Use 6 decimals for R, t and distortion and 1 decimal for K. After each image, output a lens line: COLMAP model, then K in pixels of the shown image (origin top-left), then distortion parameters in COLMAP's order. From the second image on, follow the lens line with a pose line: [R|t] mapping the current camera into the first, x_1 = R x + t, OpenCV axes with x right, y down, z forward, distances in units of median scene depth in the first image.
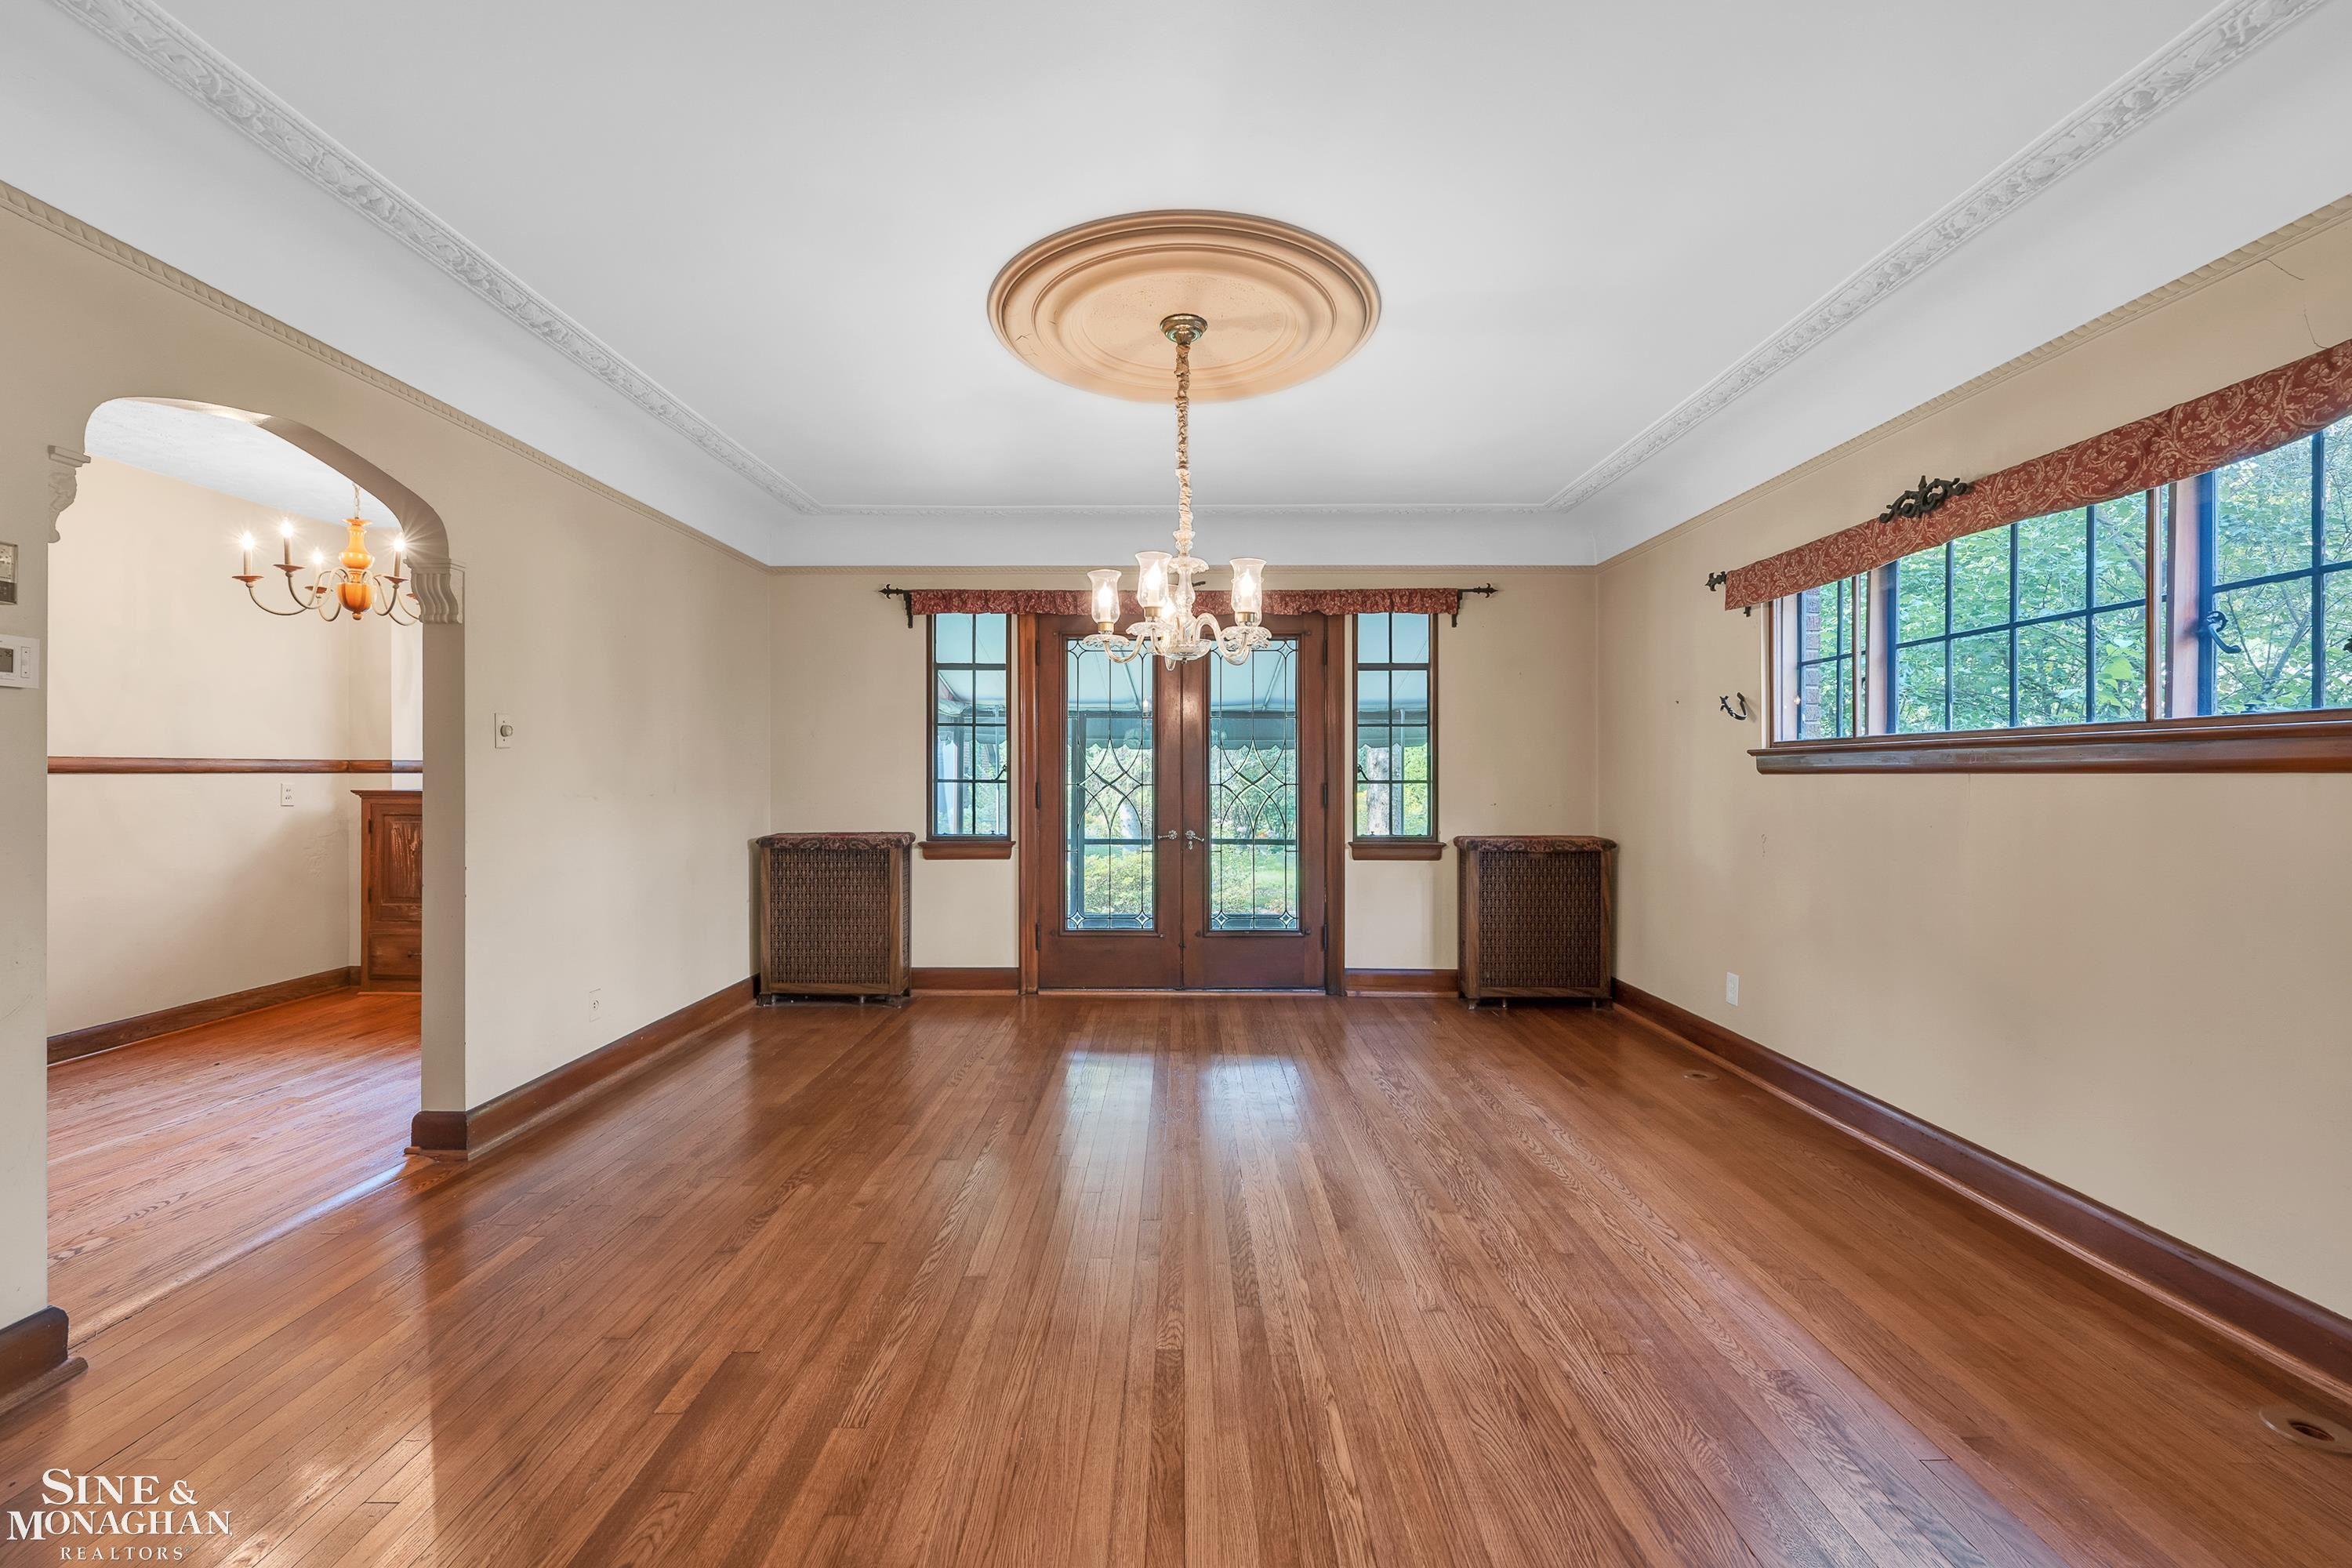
lens RADIAL K [[945.8, 0, 1176.9], [0, 945.8, 785.3], [0, 0, 1]] dist [0.000181, 0.000263]
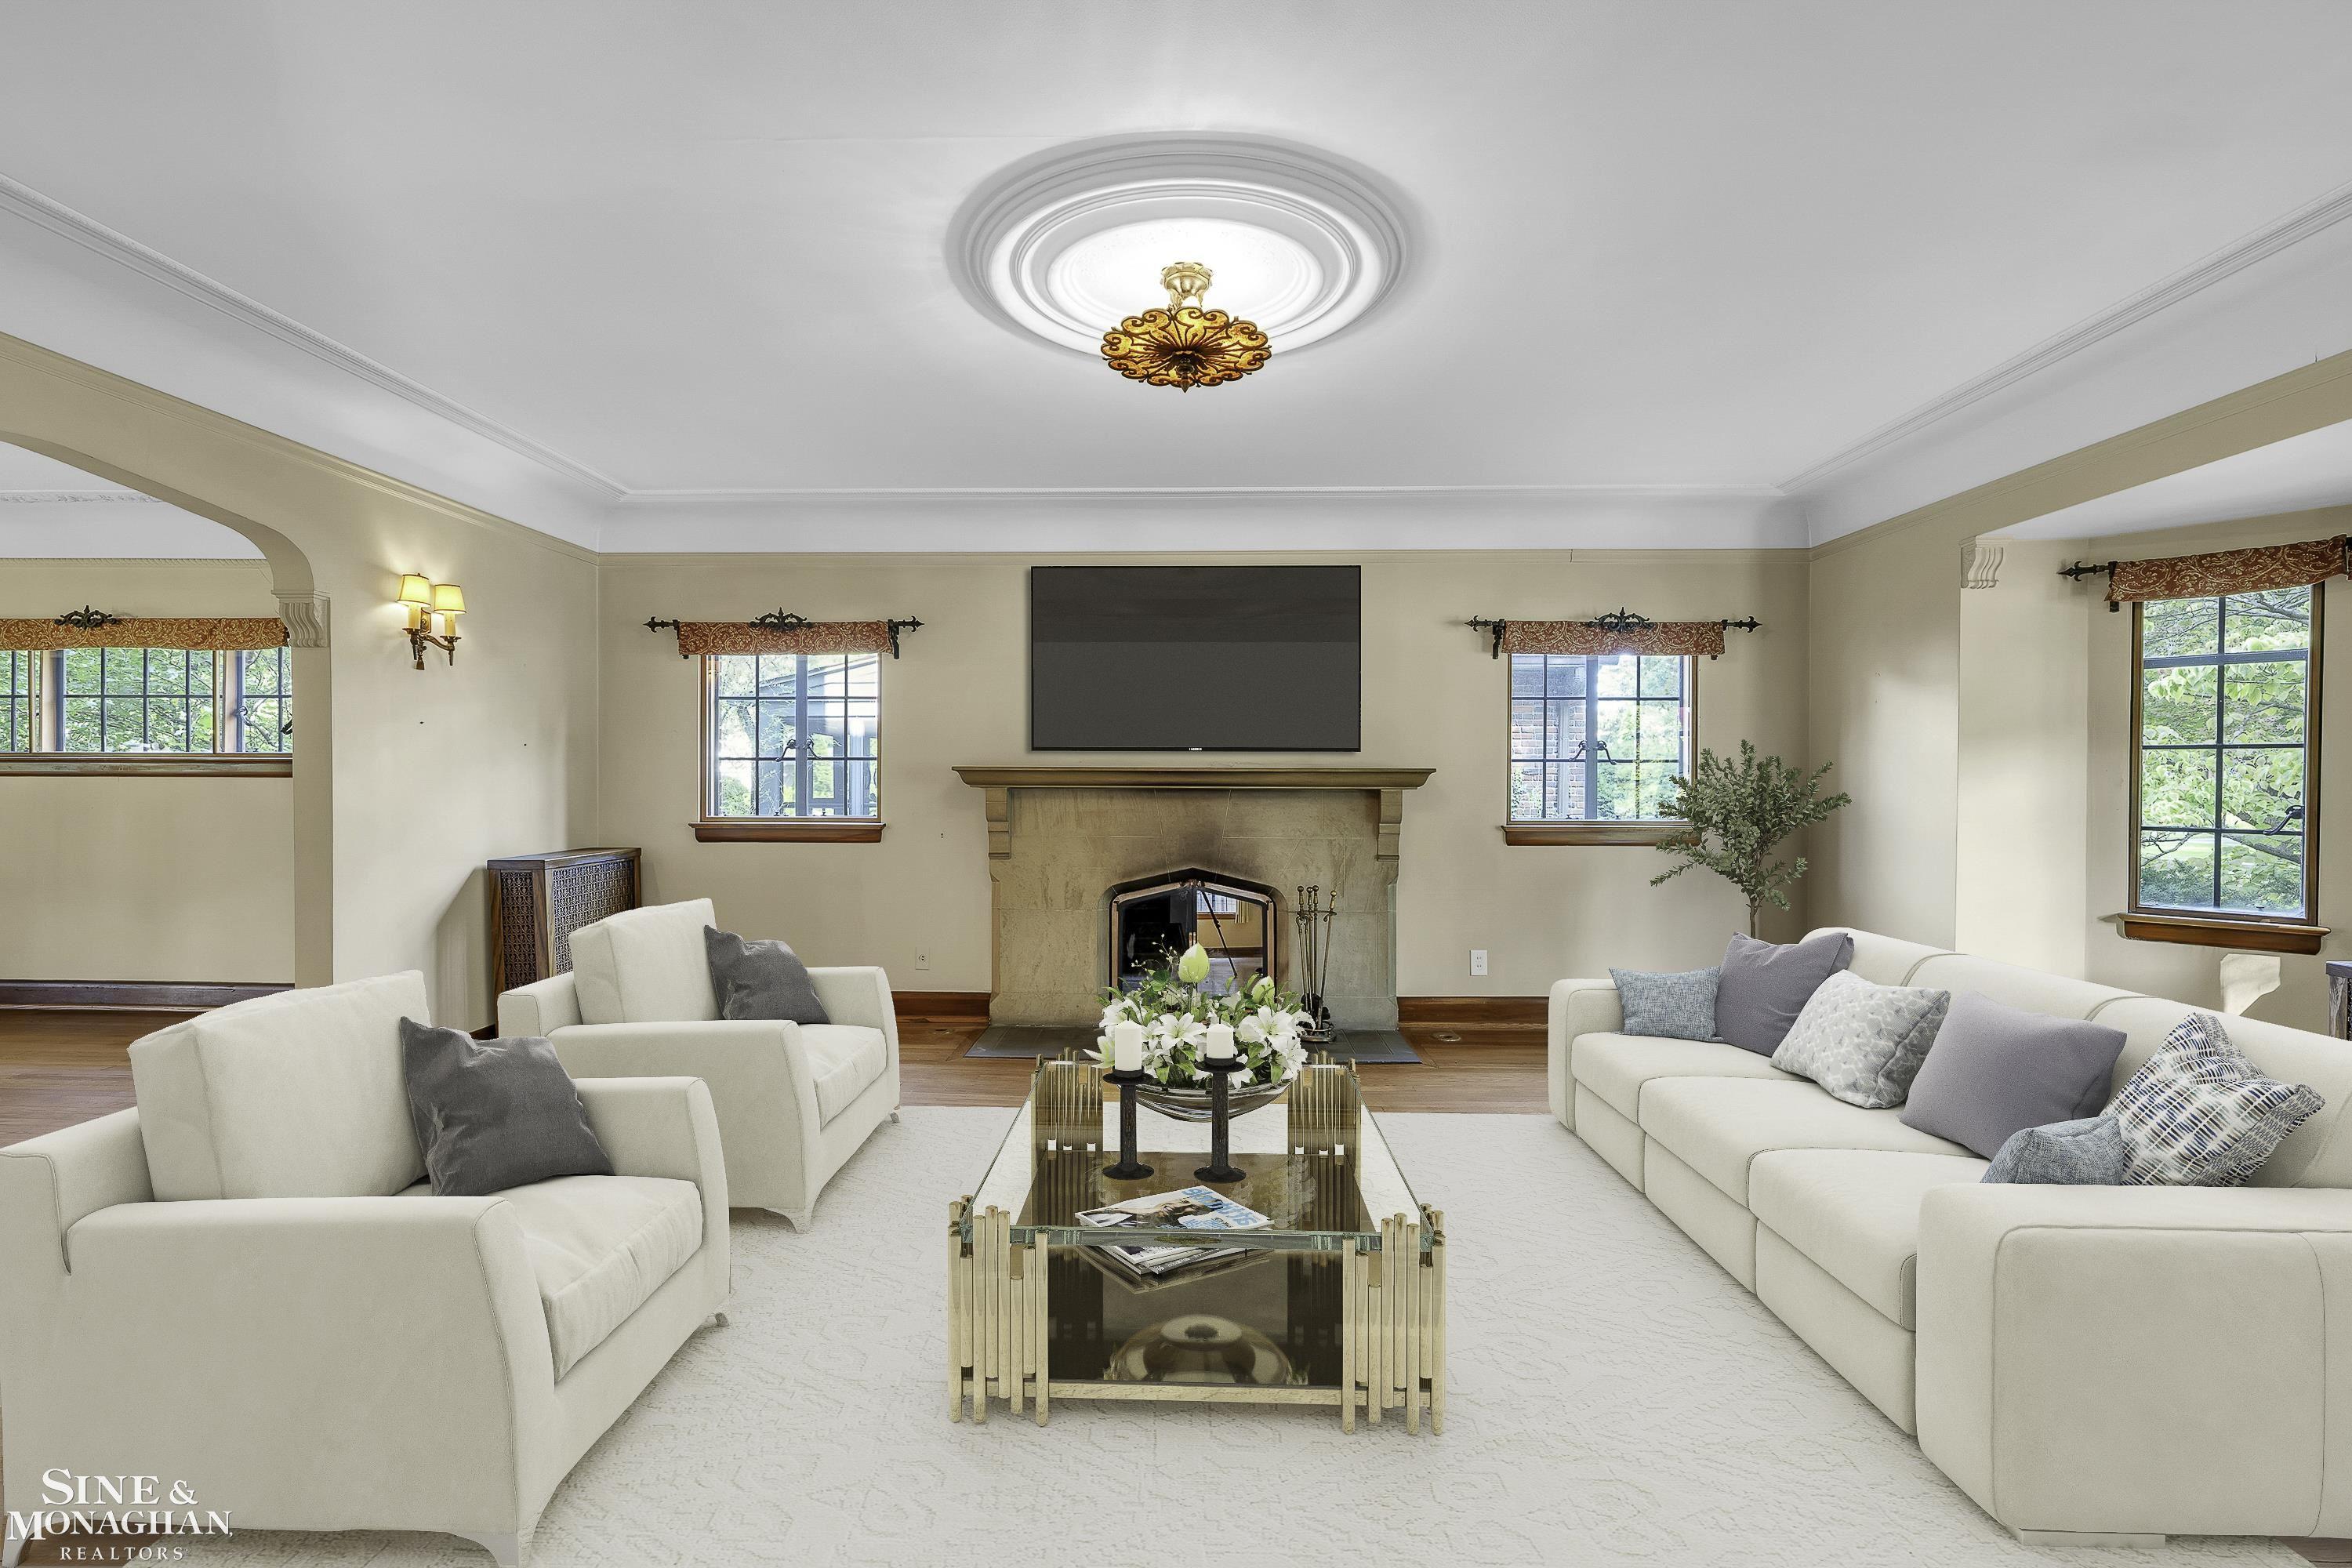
lens RADIAL K [[945.8, 0, 1172.4], [0, 945.8, 784.2], [0, 0, 1]] dist [0.000181, 0.000263]
pose [[0.021893, -0.001272, 0.999760, -0.489855], [0.007566, 0.999971, 0.001106, 0.007692], [-0.999732, 0.007540, 0.021902, -0.555931]]
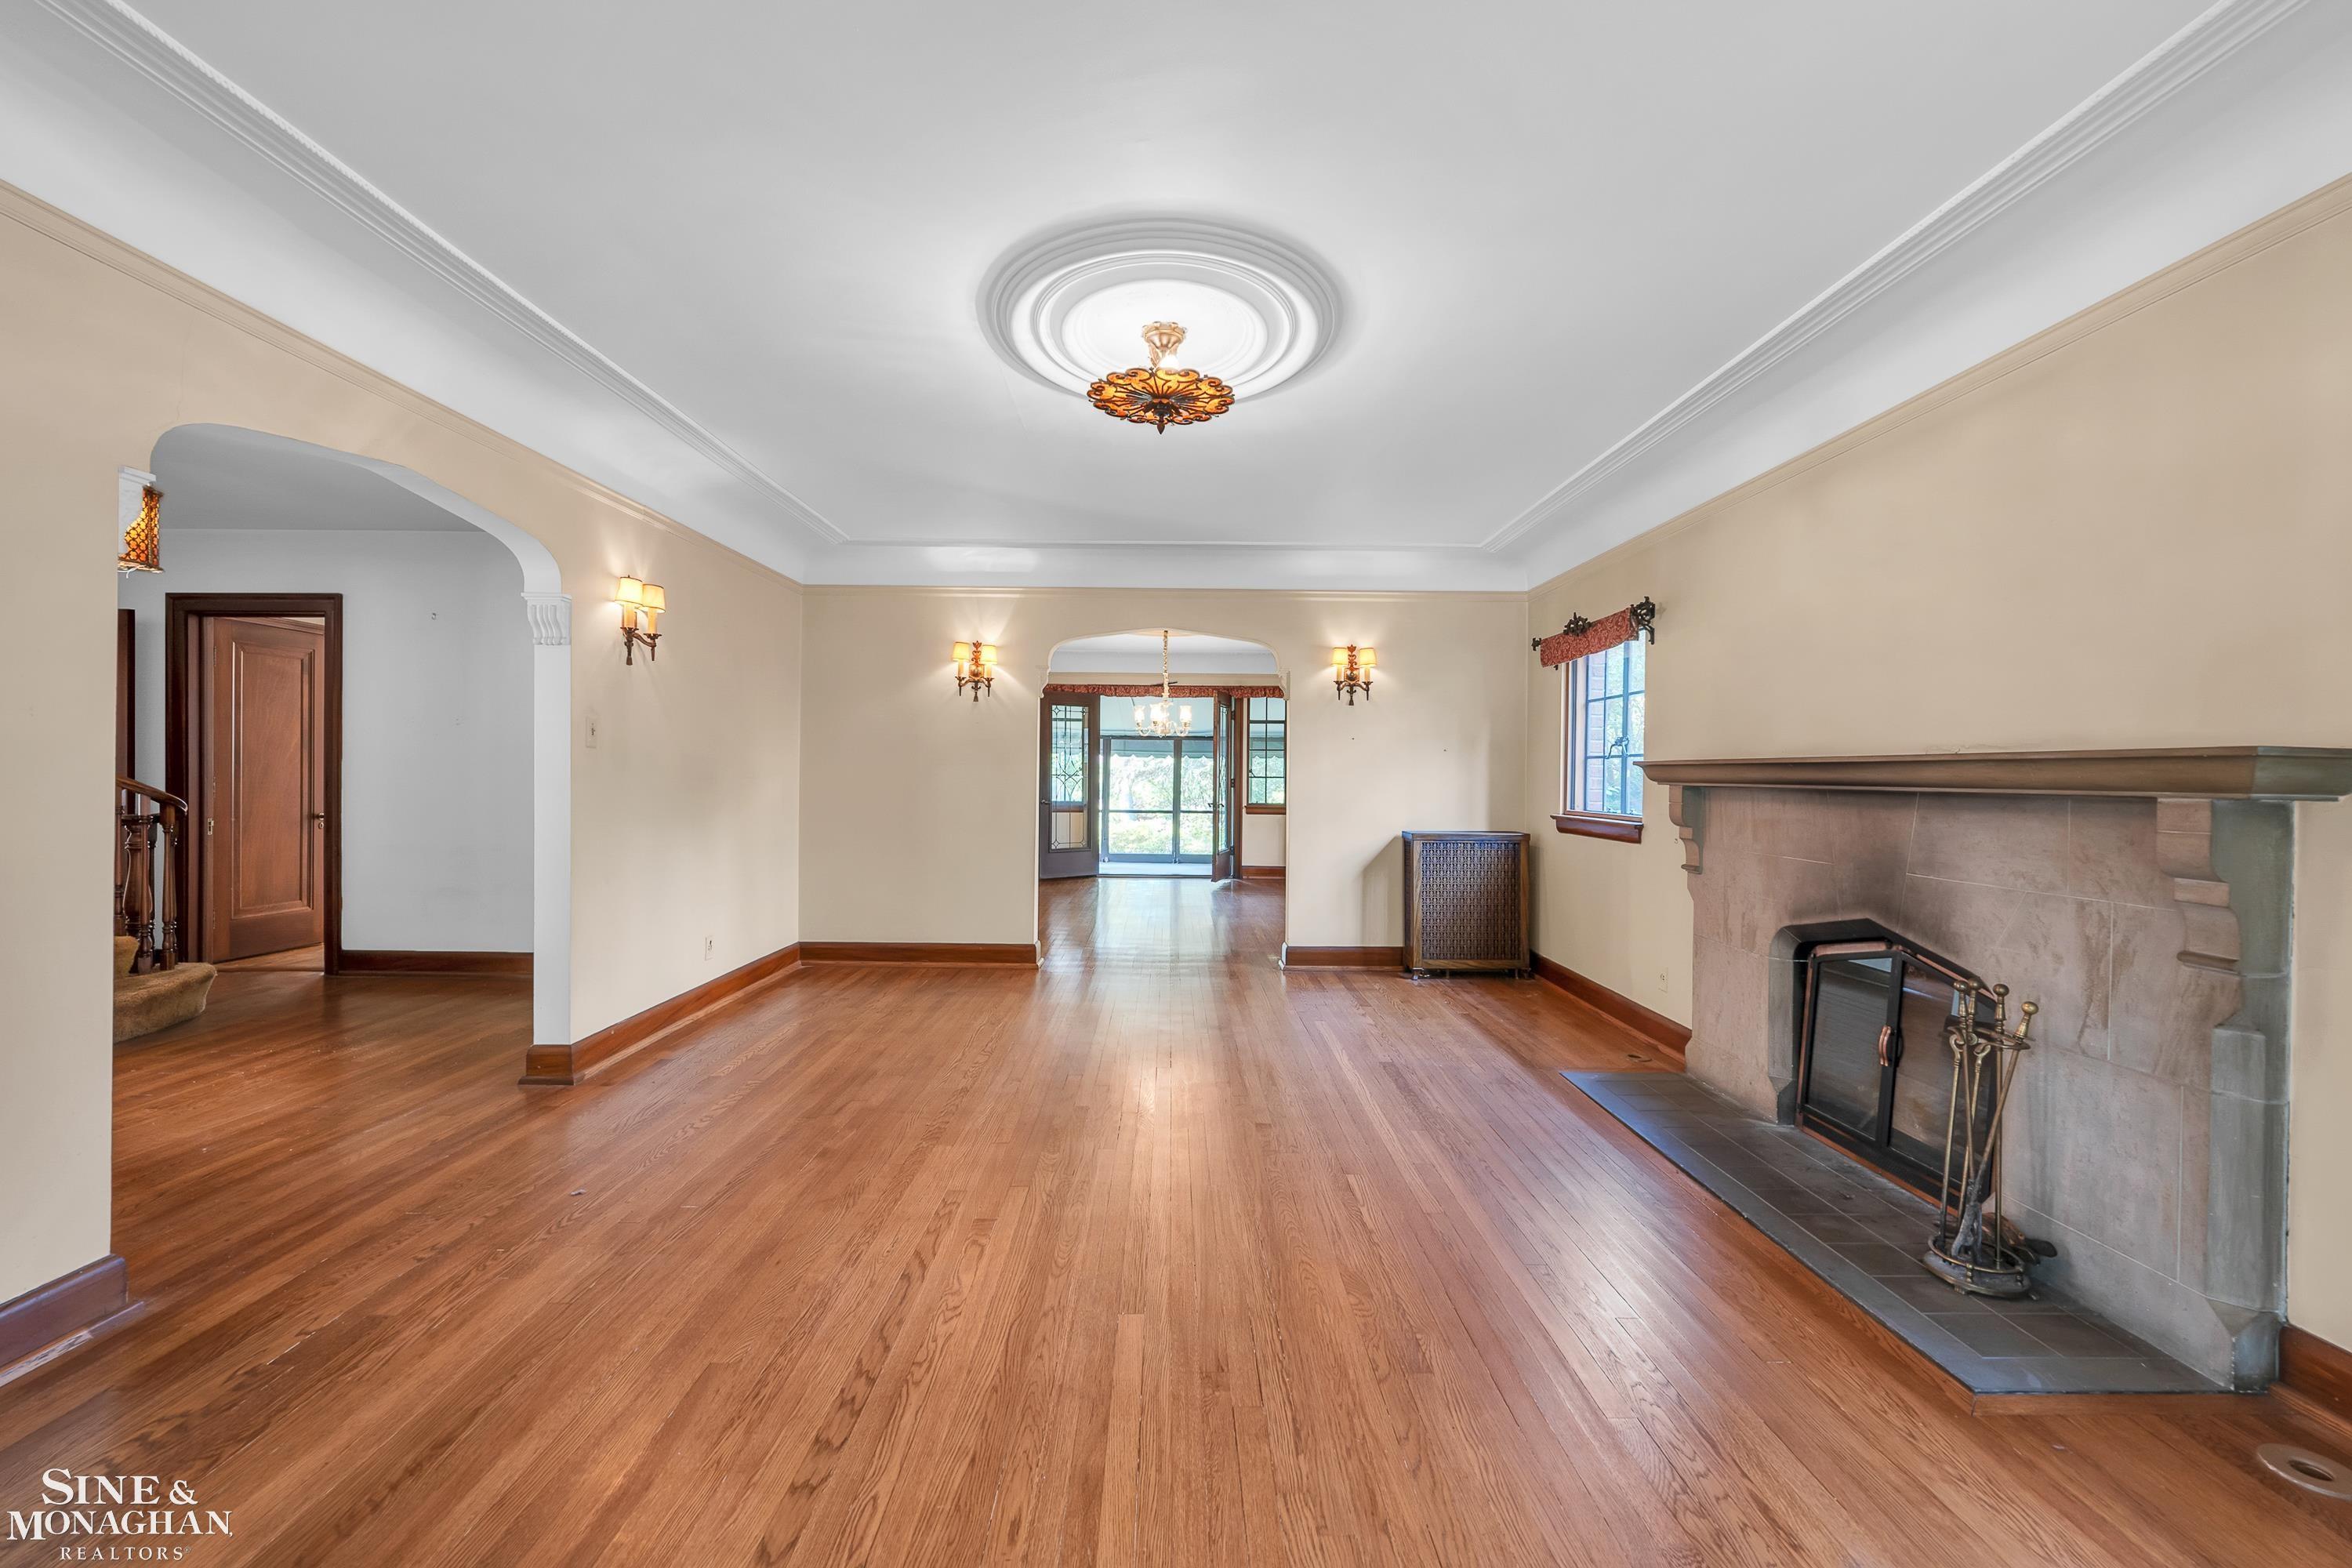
lens RADIAL K [[945.8, 0, 1171.4], [0, 945.8, 780.5], [0, 0, 1]] dist [0.000181, 0.000263]
pose [[0.999864, 0.013548, 0.009399, -0.001040], [-0.013512, 0.999901, -0.003838, 0.015235], [-0.009450, 0.003710, 0.999948, -1.114118]]
